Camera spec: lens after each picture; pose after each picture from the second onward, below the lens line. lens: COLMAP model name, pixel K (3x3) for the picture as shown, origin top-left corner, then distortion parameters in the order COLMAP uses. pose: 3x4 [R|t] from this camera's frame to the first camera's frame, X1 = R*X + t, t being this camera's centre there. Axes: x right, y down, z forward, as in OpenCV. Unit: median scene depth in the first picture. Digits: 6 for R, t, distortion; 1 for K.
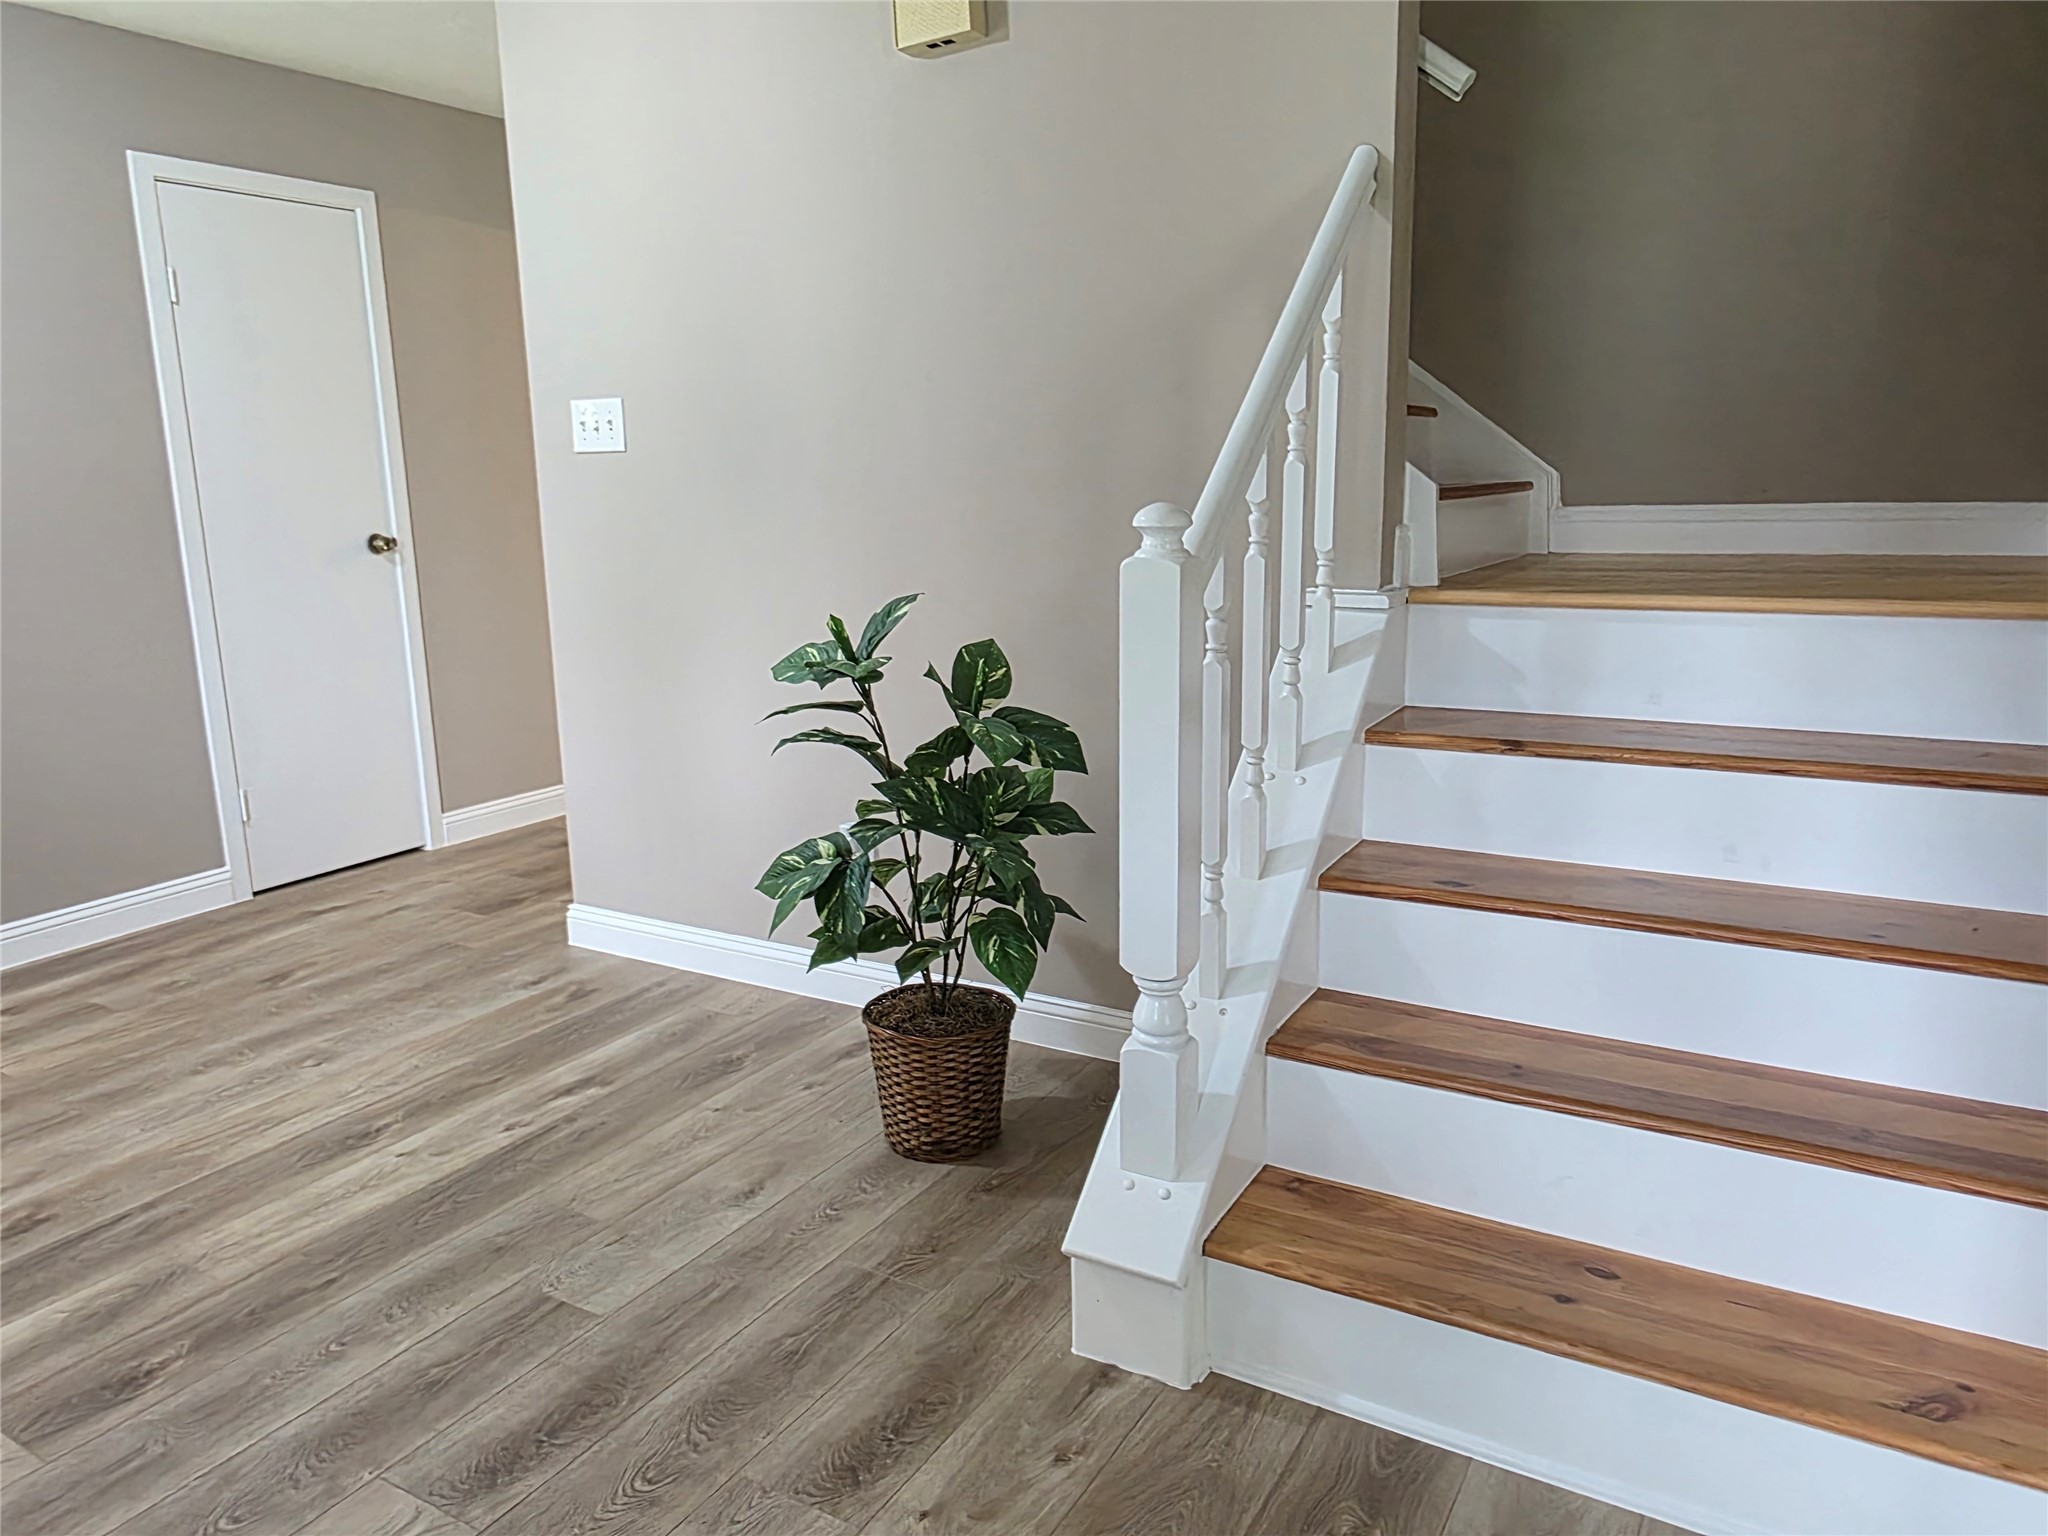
lens RADIAL K [[1393.5, 0, 1006.3], [0, 1393.5, 776.1], [0, 0, 1]] dist [0.041552, -0.036141]
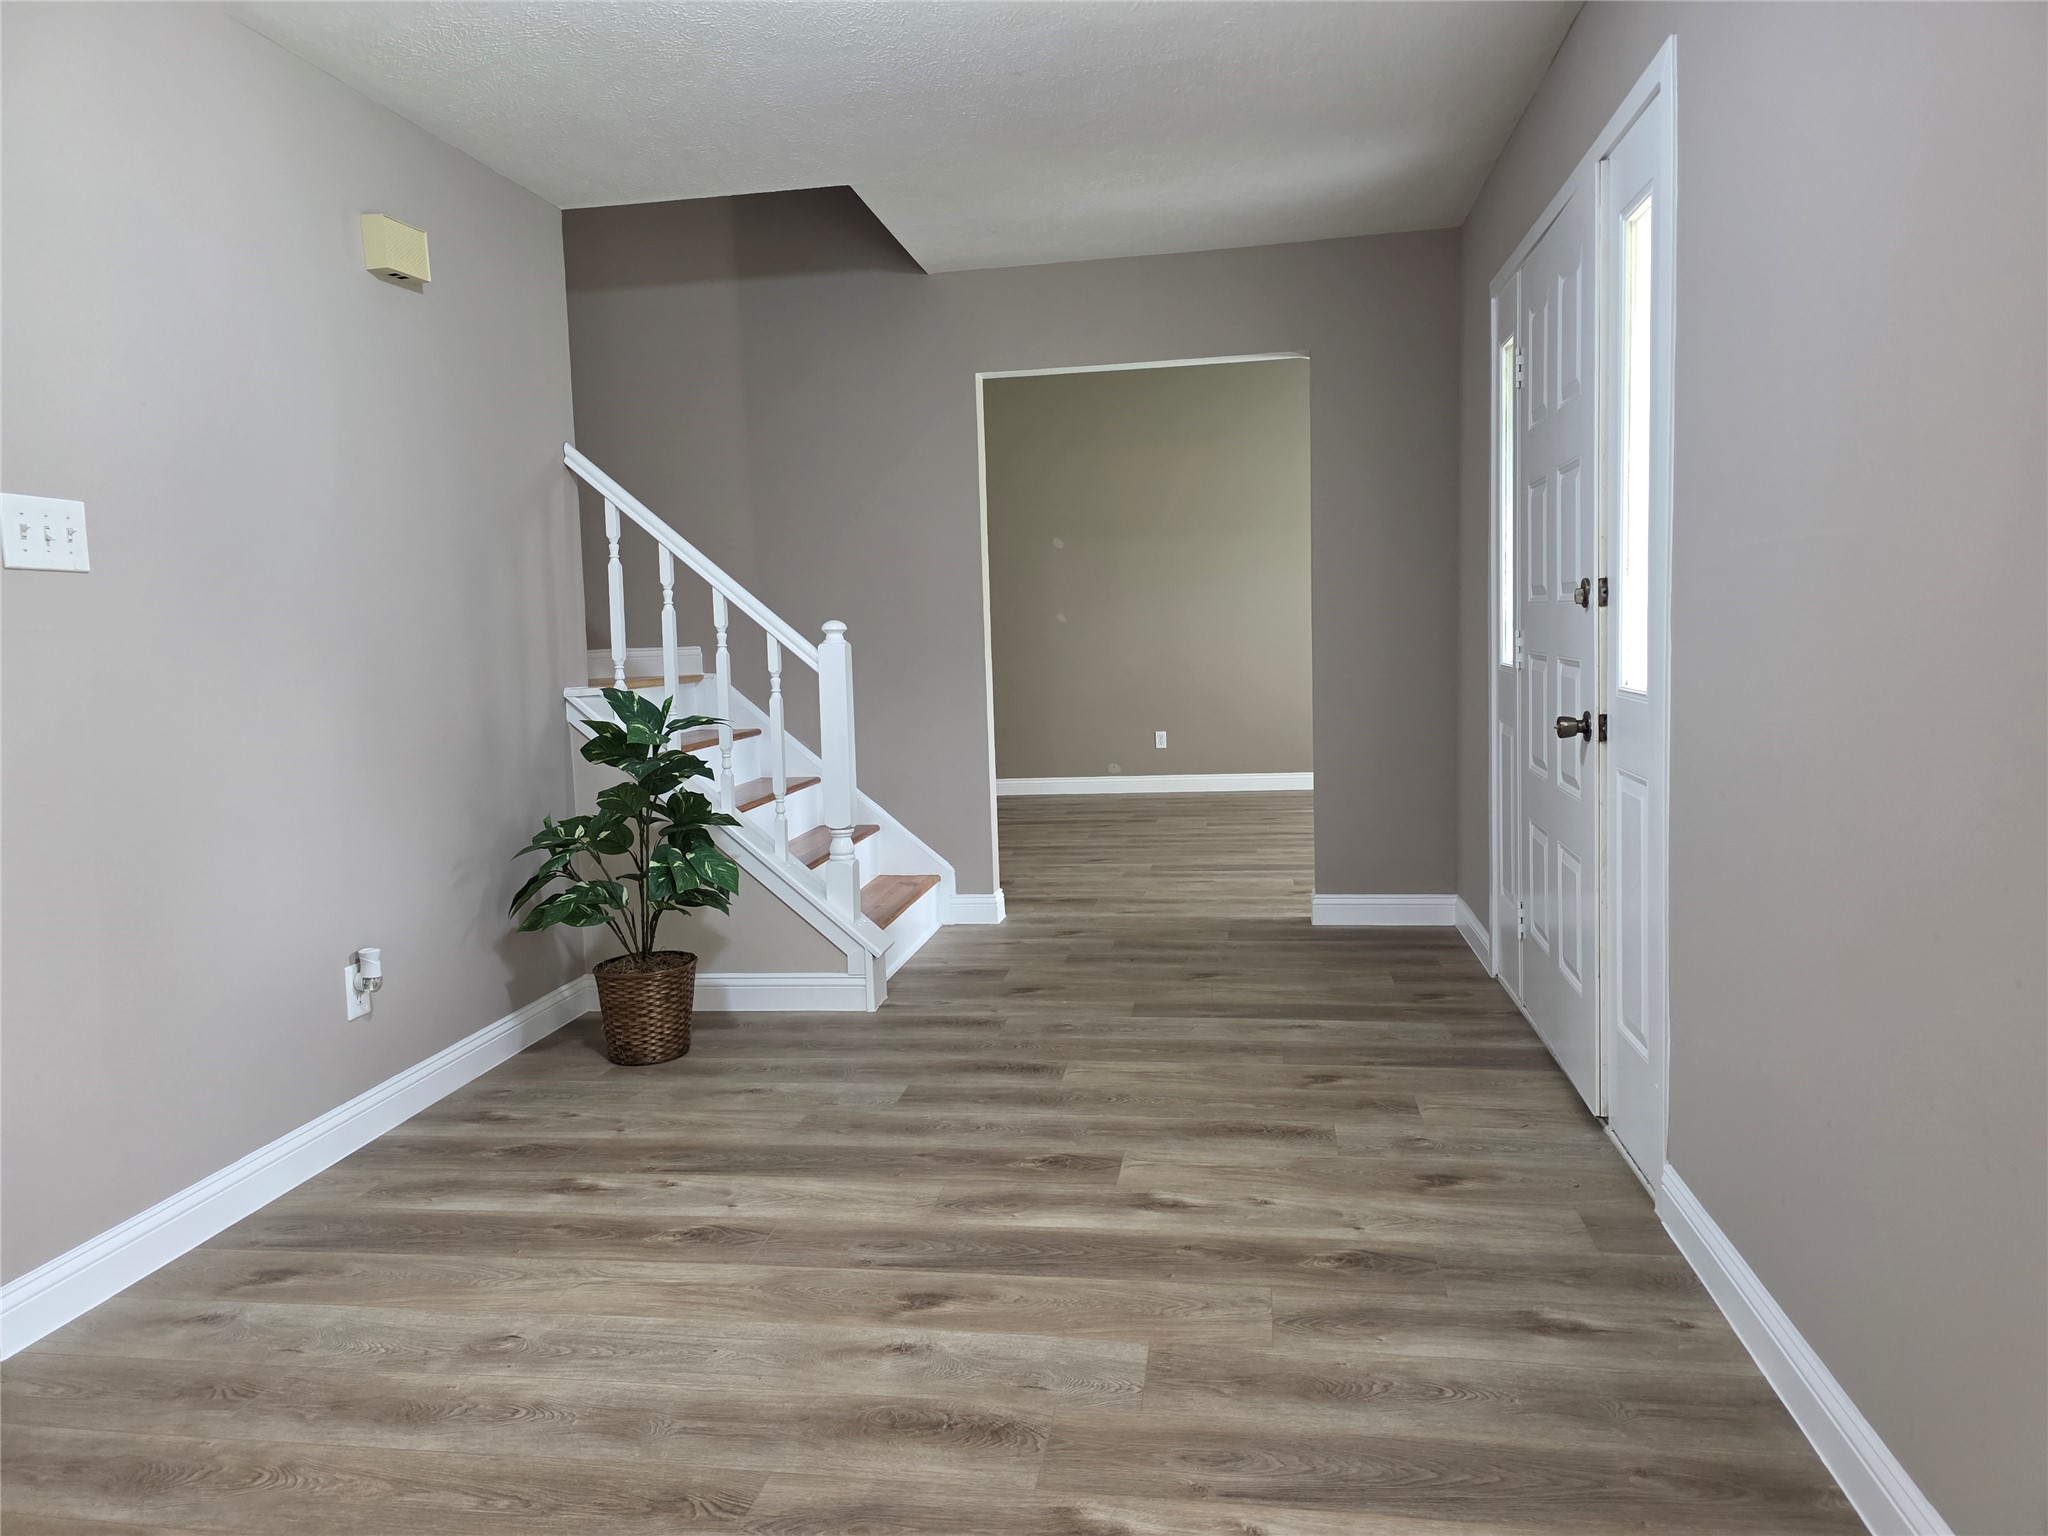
lens RADIAL K [[1393.5, 0, 1029.9], [0, 1393.5, 747.6], [0, 0, 1]] dist [0.041552, -0.036141]
pose [[-0.384177, -0.042687, 0.922272, -1.590051], [0.238469, 0.960446, 0.143789, -0.177621], [-0.891931, 0.275174, -0.358802, 1.157037]]
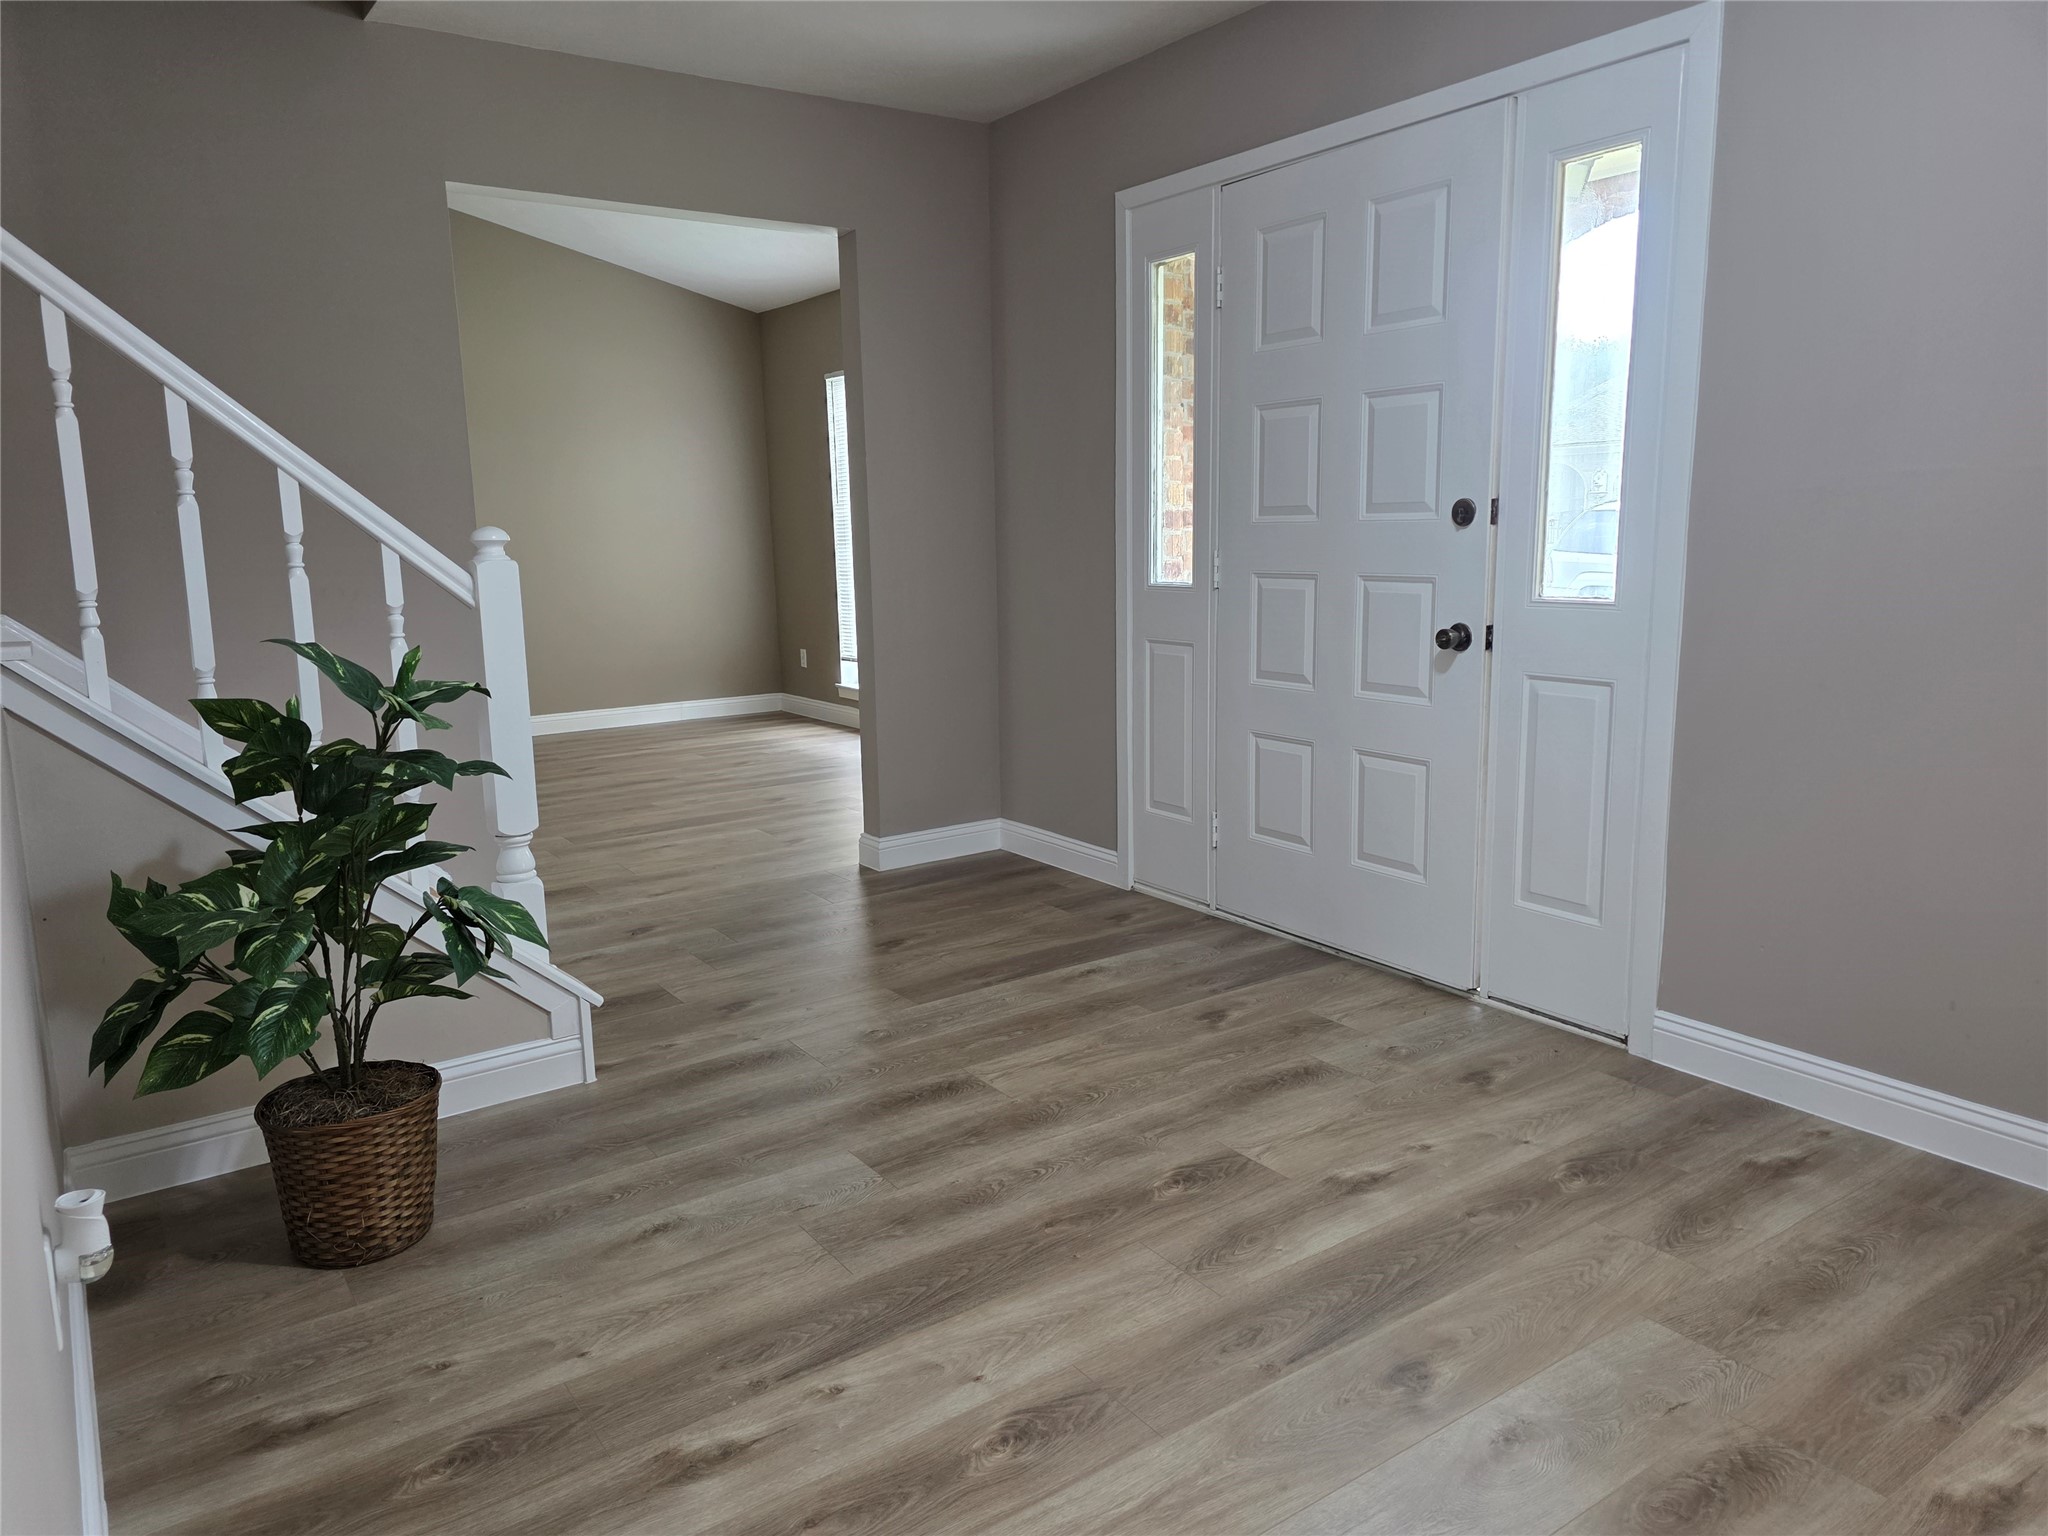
lens RADIAL K [[1393.5, 0, 1040.5], [0, 1393.5, 774.4], [0, 0, 1]] dist [0.041552, -0.036141]
pose [[-0.918041, -0.028762, 0.395442, -0.794633], [0.126345, 0.924150, 0.360534, -0.307358], [-0.375817, 0.380947, -0.844773, 1.590696]]
